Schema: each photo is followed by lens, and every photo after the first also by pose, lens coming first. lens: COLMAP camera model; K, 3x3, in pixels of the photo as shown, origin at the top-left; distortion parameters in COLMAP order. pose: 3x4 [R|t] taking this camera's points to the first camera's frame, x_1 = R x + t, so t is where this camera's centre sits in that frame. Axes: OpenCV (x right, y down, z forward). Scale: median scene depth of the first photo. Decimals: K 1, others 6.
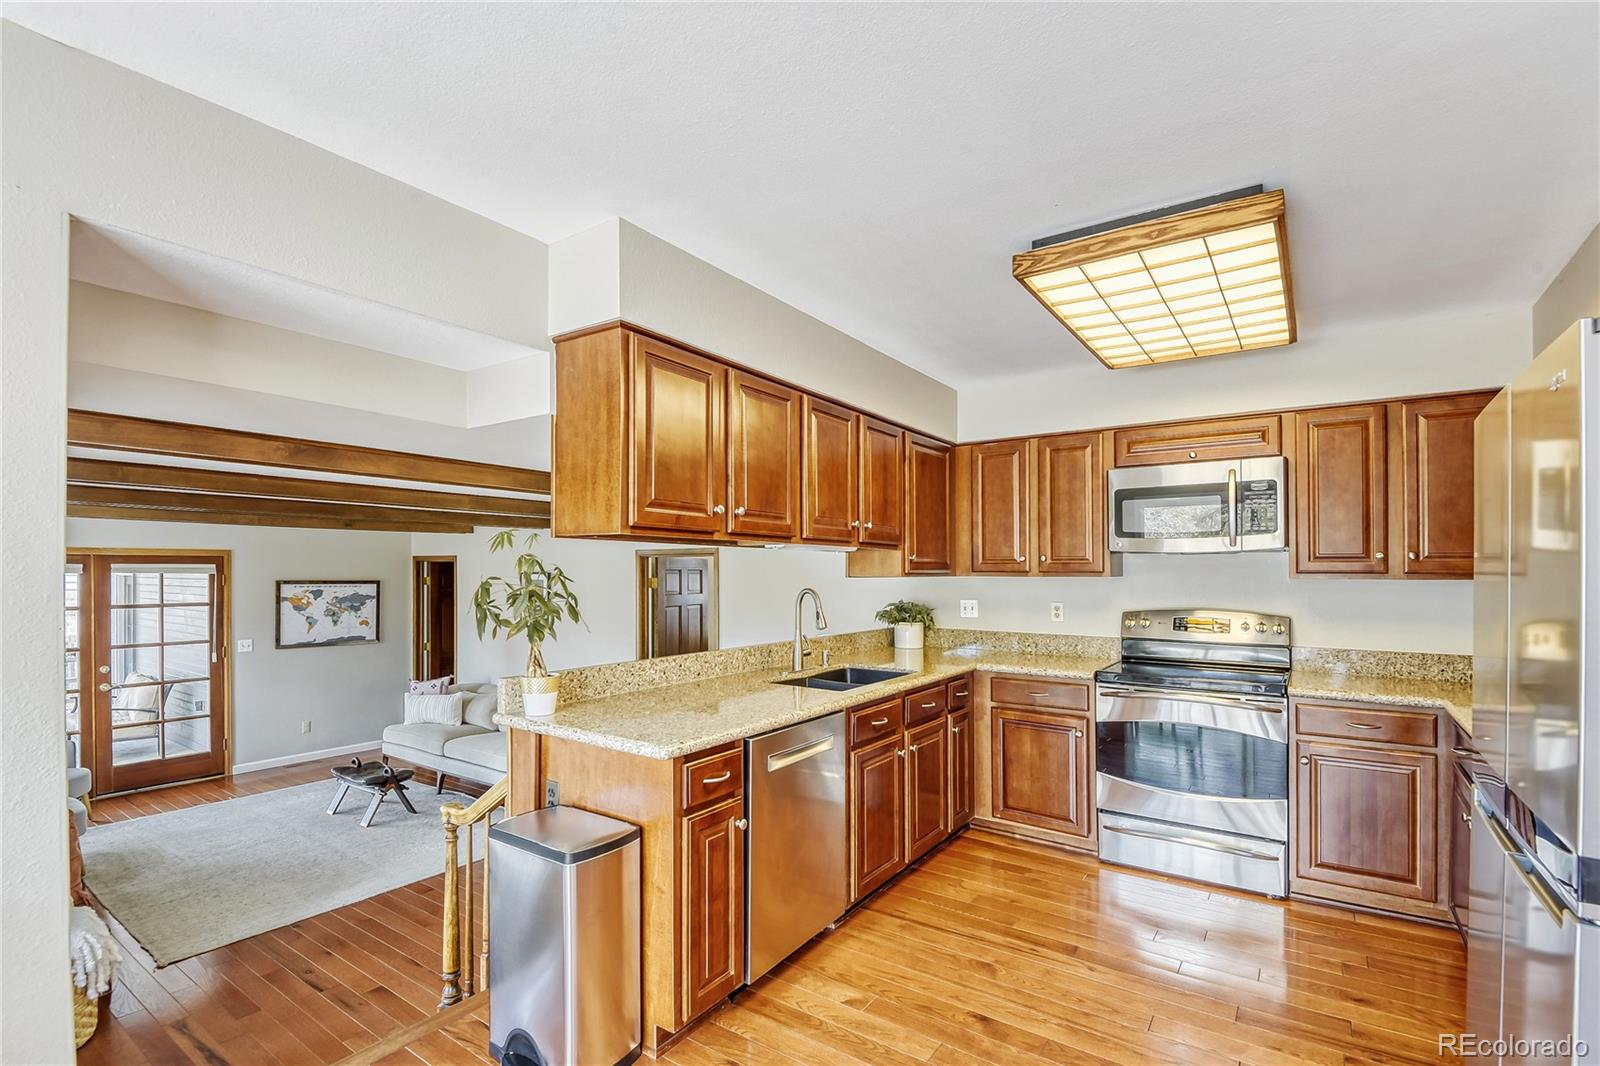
lens RADIAL K [[738.2, 0, 813.8], [0, 738.2, 574.3], [0, 0, 1]] dist [0.000962, -0.002297]
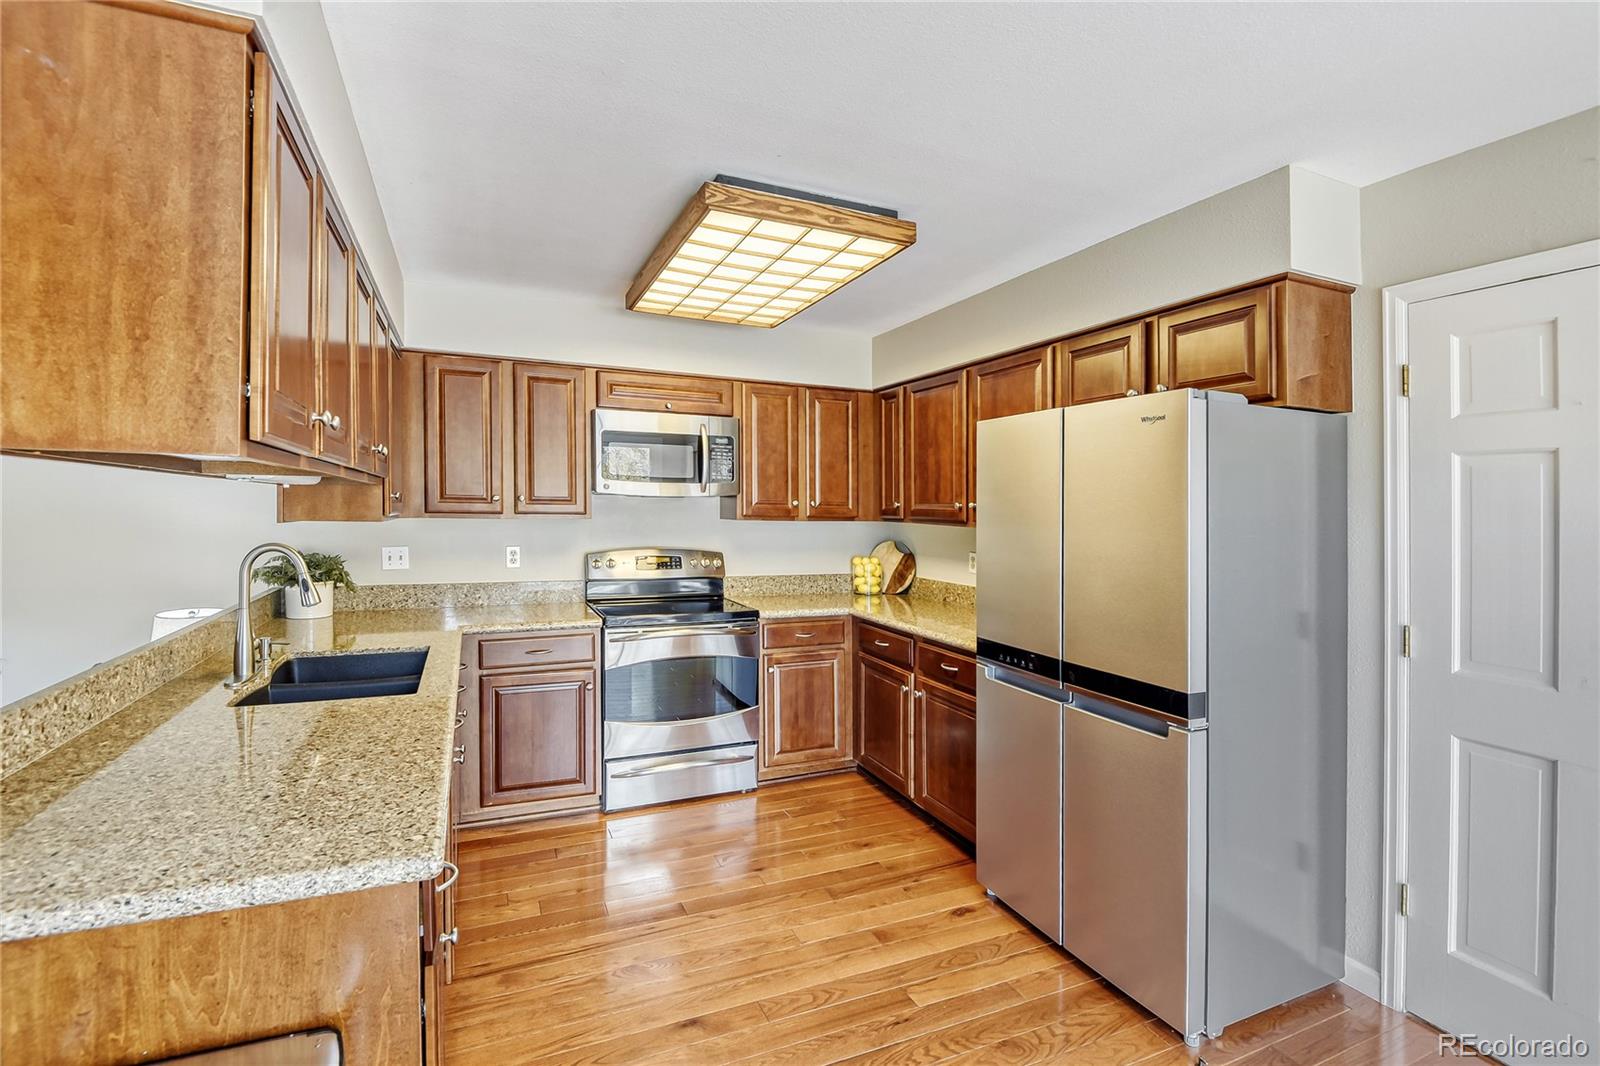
lens RADIAL K [[738.2, 0, 815.5], [0, 738.2, 506.5], [0, 0, 1]] dist [0.000962, -0.002297]
pose [[0.526878, 0.007726, 0.849906, -0.299607], [-0.011746, 0.999929, -0.001808, -0.016289], [-0.849860, -0.009030, 0.526931, 0.264880]]
